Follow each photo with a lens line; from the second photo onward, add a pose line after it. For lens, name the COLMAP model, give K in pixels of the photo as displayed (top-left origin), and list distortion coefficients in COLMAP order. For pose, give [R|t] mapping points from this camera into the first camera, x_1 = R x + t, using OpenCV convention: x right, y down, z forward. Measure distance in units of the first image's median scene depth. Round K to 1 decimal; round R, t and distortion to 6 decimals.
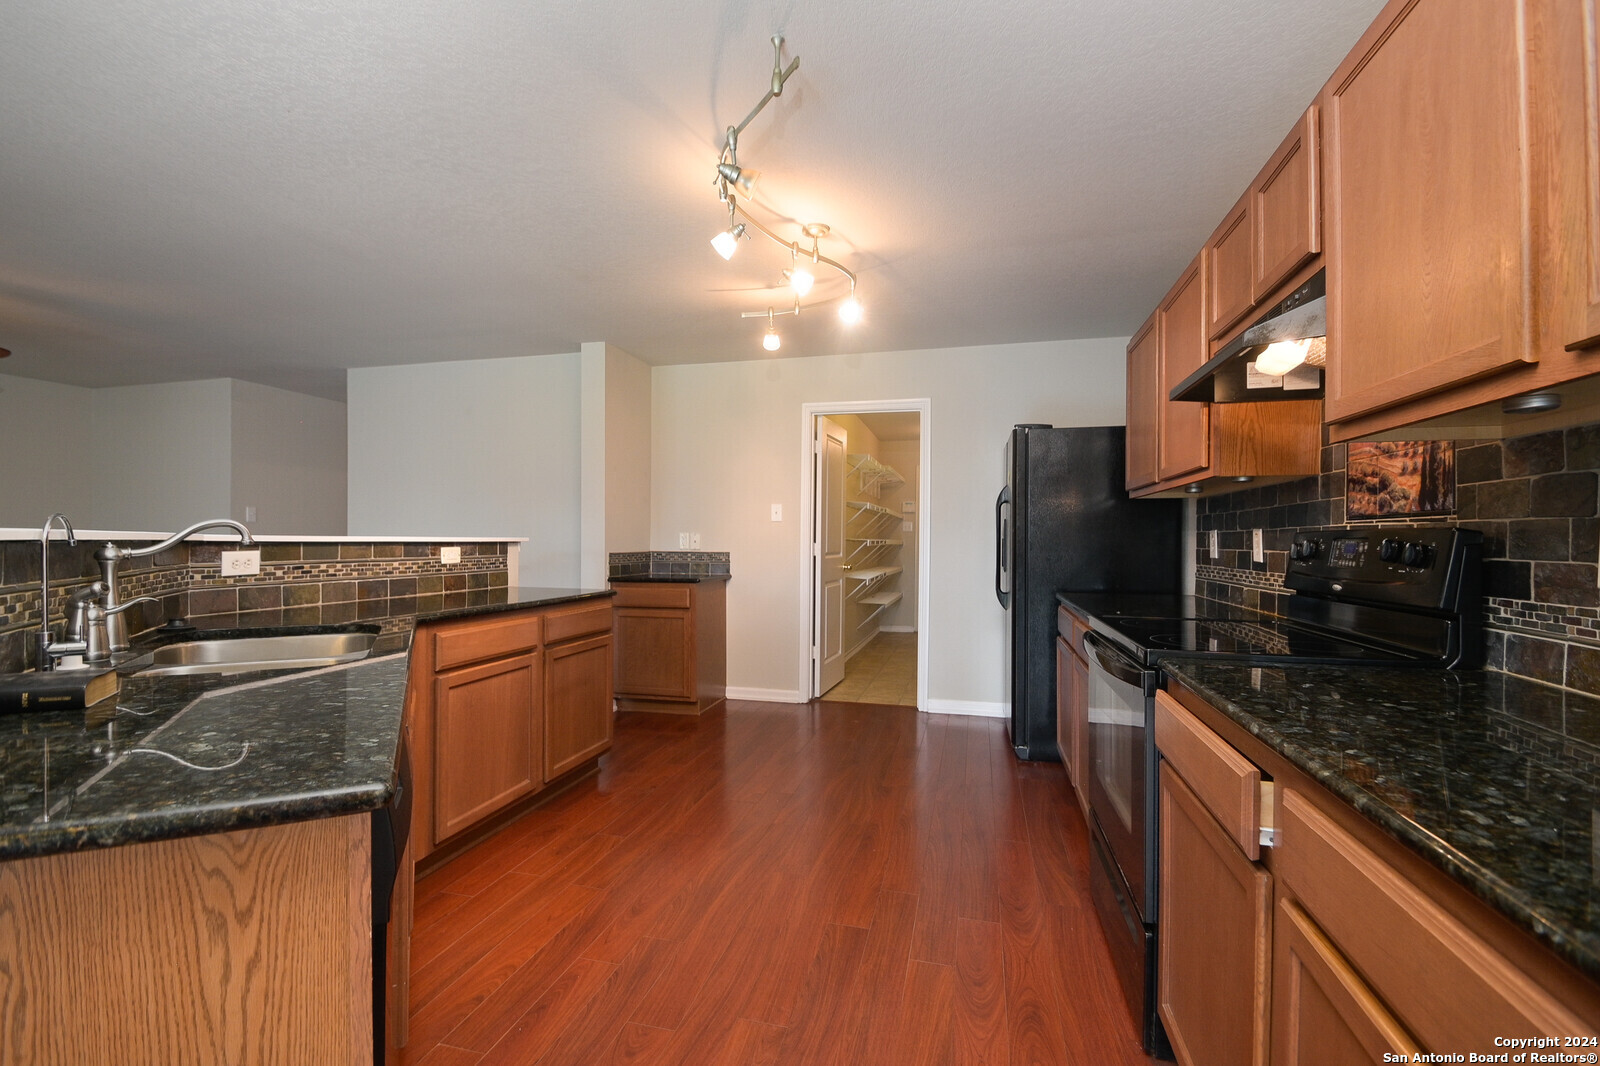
lens RADIAL K [[704.9, 0, 800.0], [0, 704.9, 540.4], [0, 0, 1]] dist [-0.006948, -0.003952]
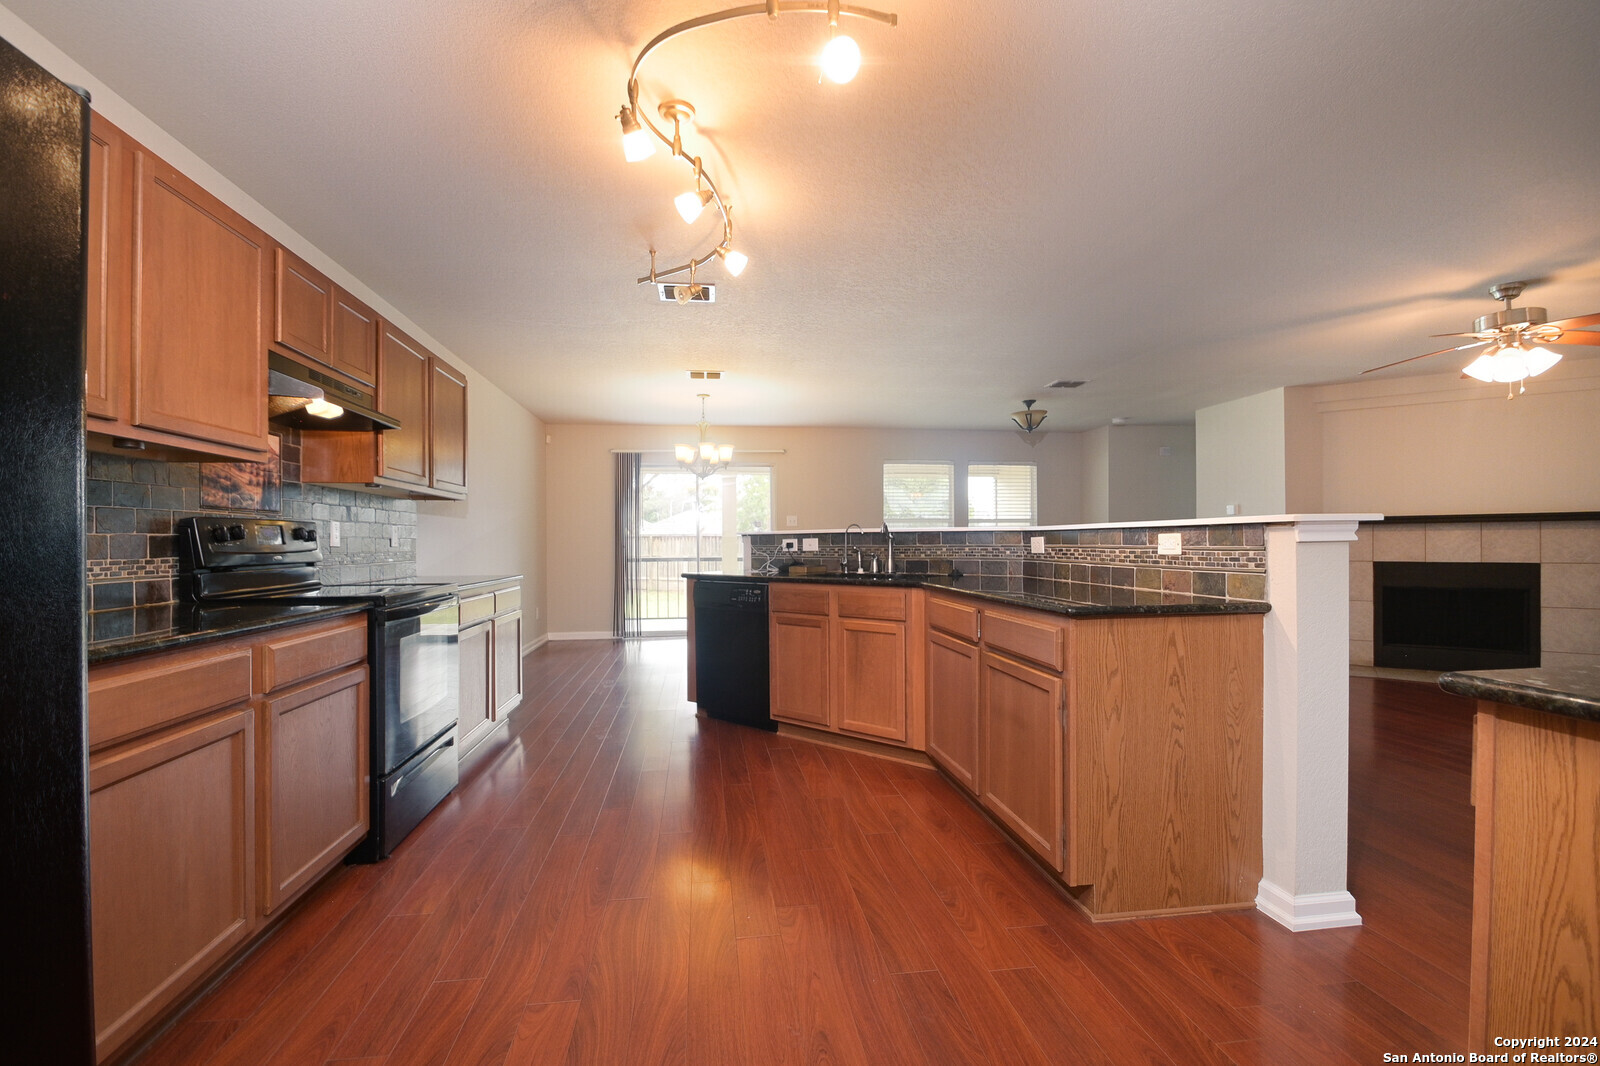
lens RADIAL K [[704.9, 0, 789.1], [0, 704.9, 538.4], [0, 0, 1]] dist [-0.006948, -0.003952]
pose [[-0.932724, -0.001632, -0.360587, 0.186908], [0.000577, 0.999982, -0.006019, 0.022163], [0.360590, -0.005822, -0.932706, 1.783764]]
